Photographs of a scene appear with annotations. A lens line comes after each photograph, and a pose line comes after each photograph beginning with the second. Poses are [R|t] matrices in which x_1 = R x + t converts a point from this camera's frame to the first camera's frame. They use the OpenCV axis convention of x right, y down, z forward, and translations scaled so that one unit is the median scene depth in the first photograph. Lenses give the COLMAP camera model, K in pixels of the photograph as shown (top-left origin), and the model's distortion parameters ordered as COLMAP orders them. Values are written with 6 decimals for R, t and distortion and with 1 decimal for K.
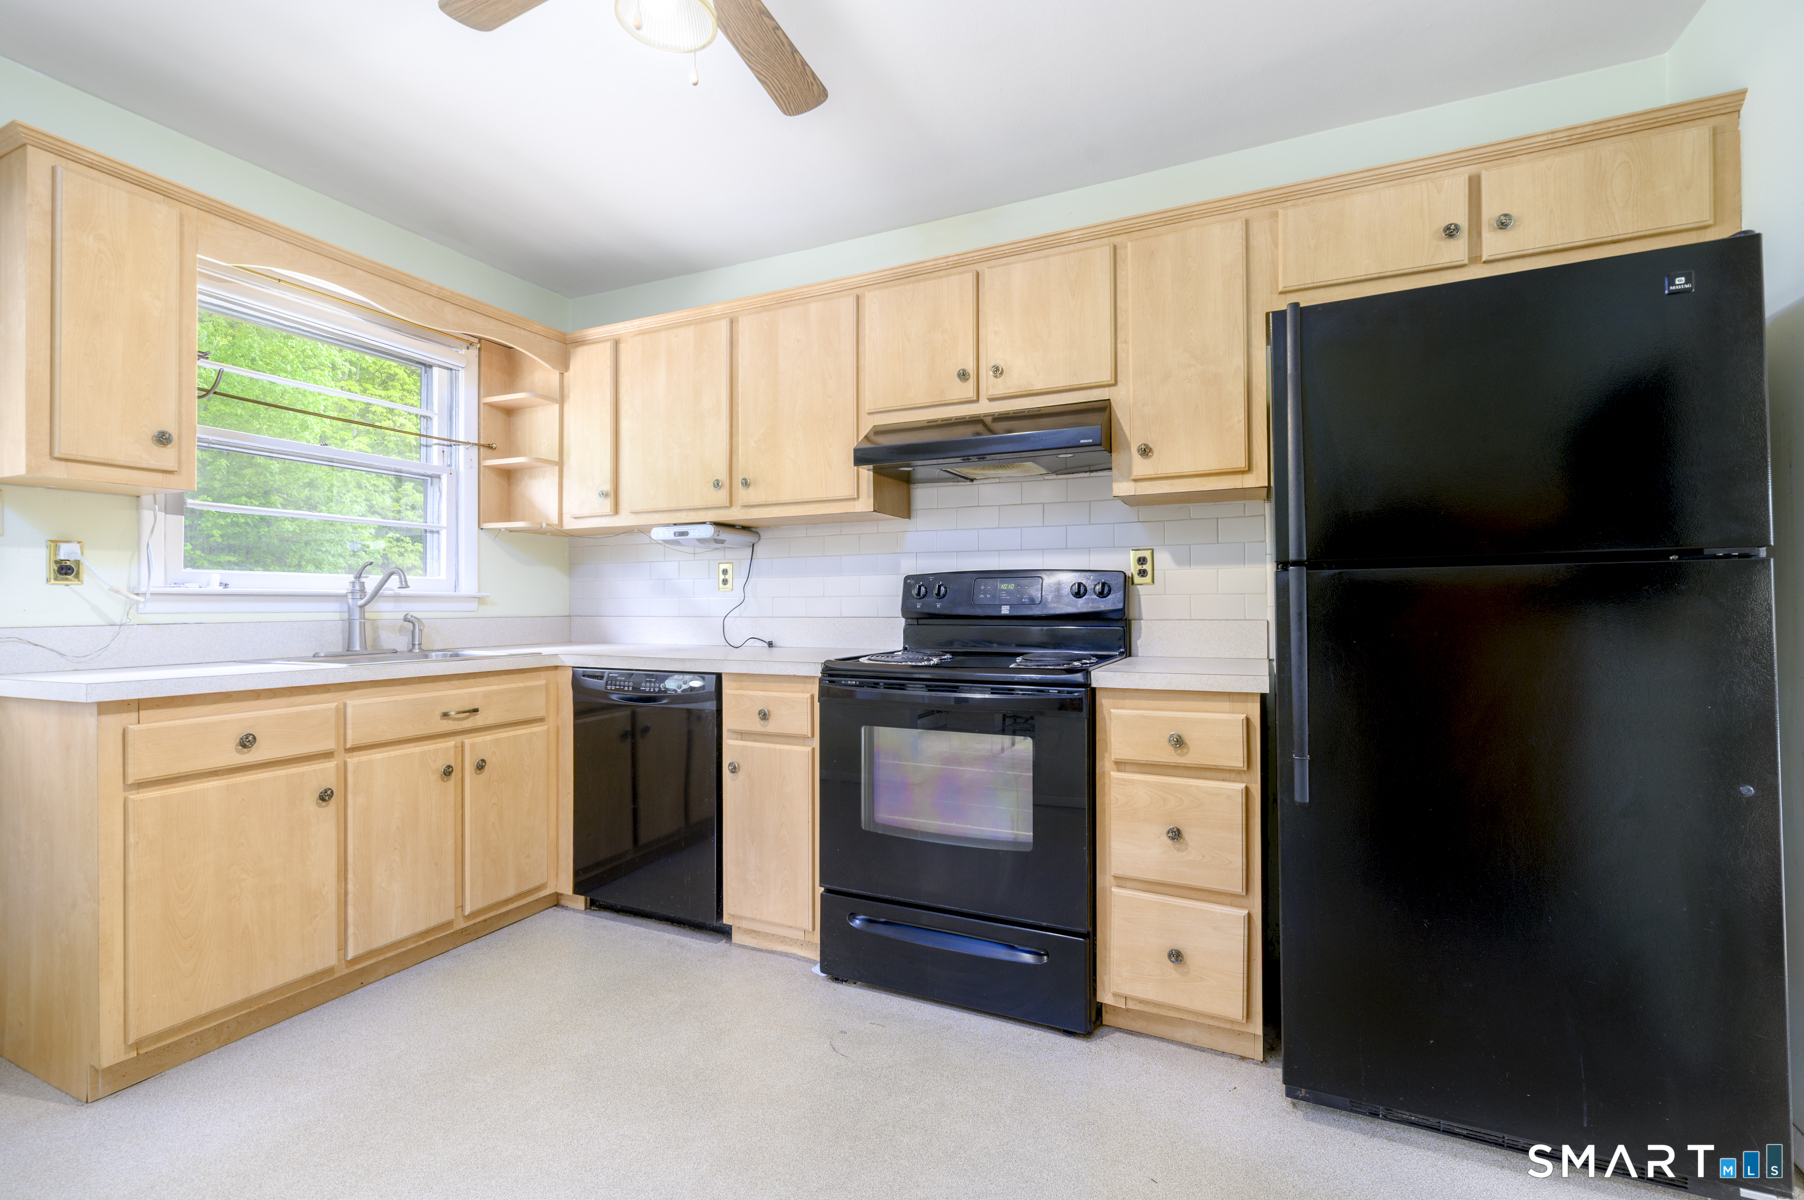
lens RADIAL K [[785.5, 0, 894.9], [0, 785.5, 596.8], [0, 0, 1]] dist [-0.003171, -0.000172]
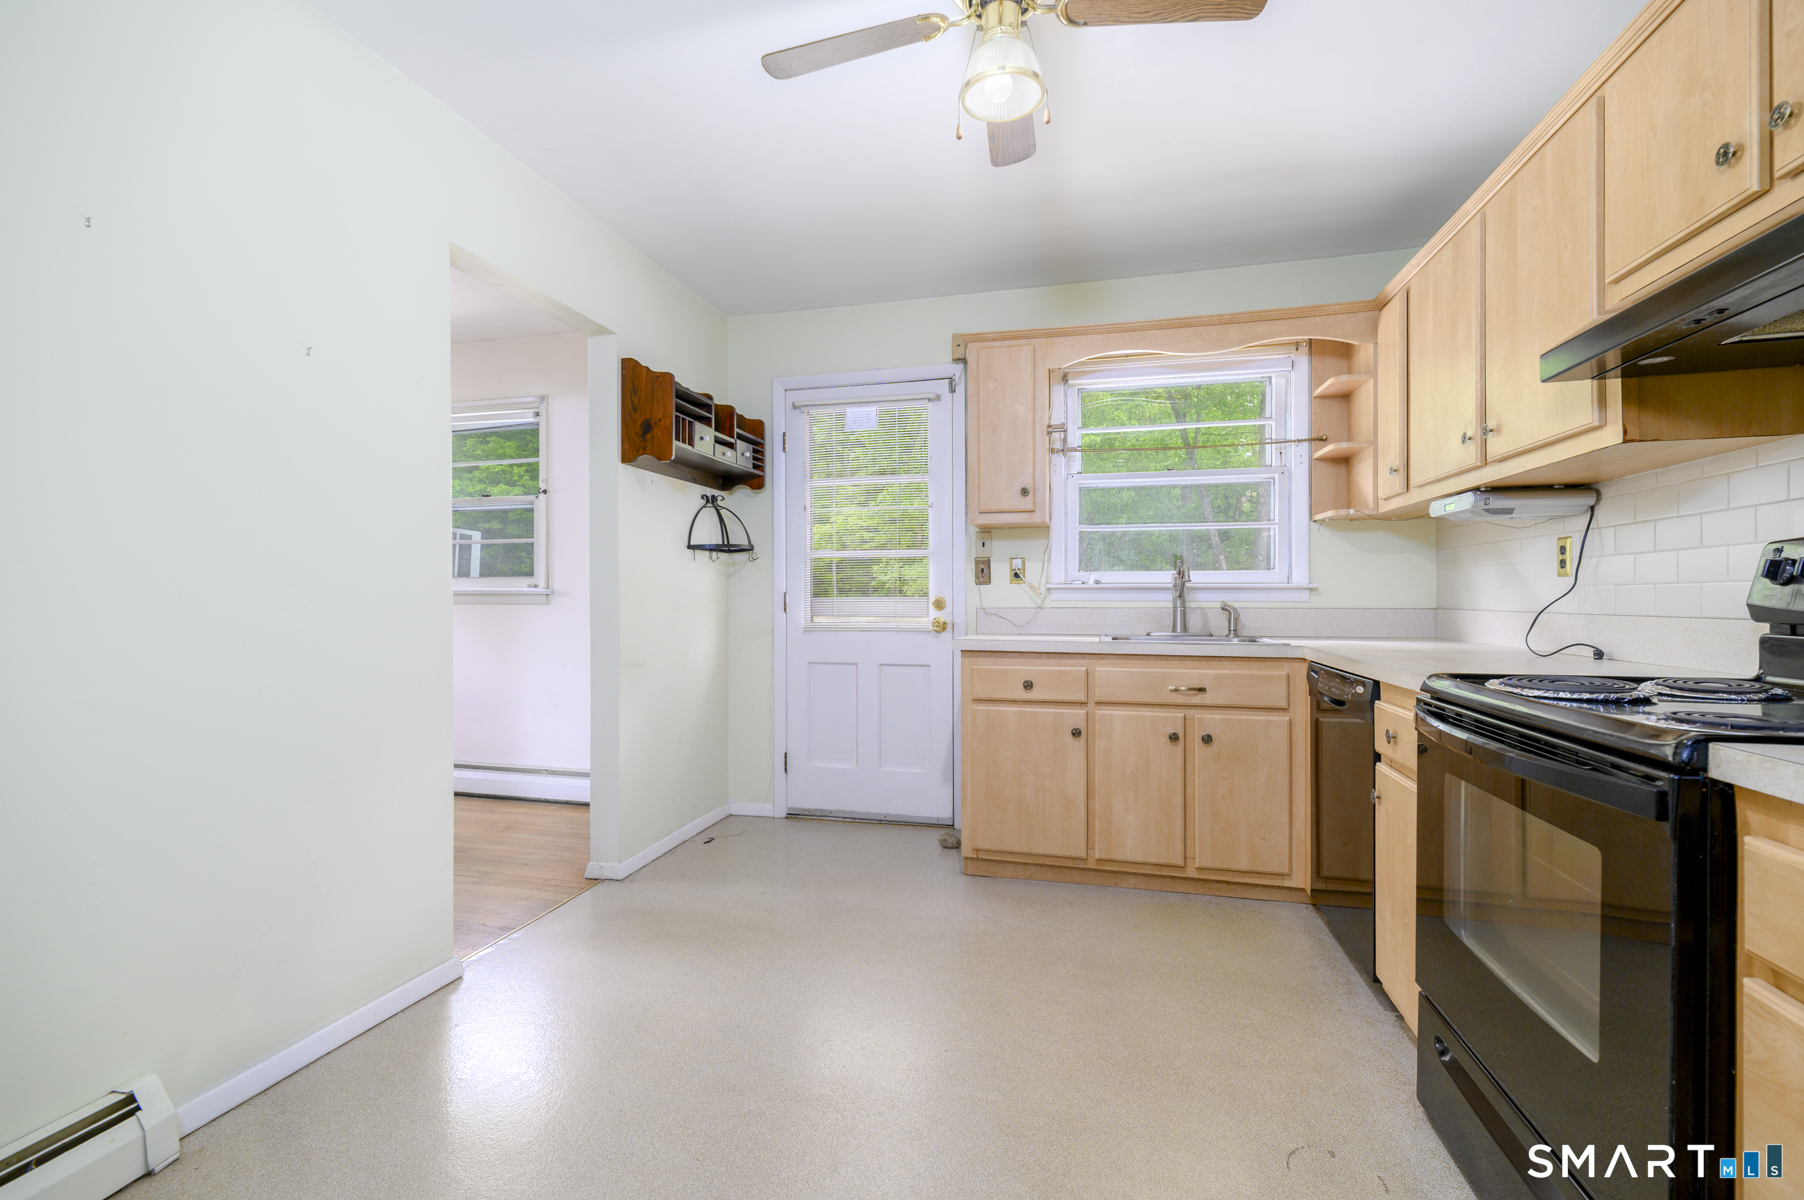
lens RADIAL K [[785.5, 0, 894.9], [0, 785.5, 596.8], [0, 0, 1]] dist [-0.003171, -0.000172]
pose [[0.186643, 0.002814, -0.982424, 0.487421], [0.009461, 0.999944, 0.004661, 0.002477], [0.982382, -0.010164, 0.186606, 0.357163]]
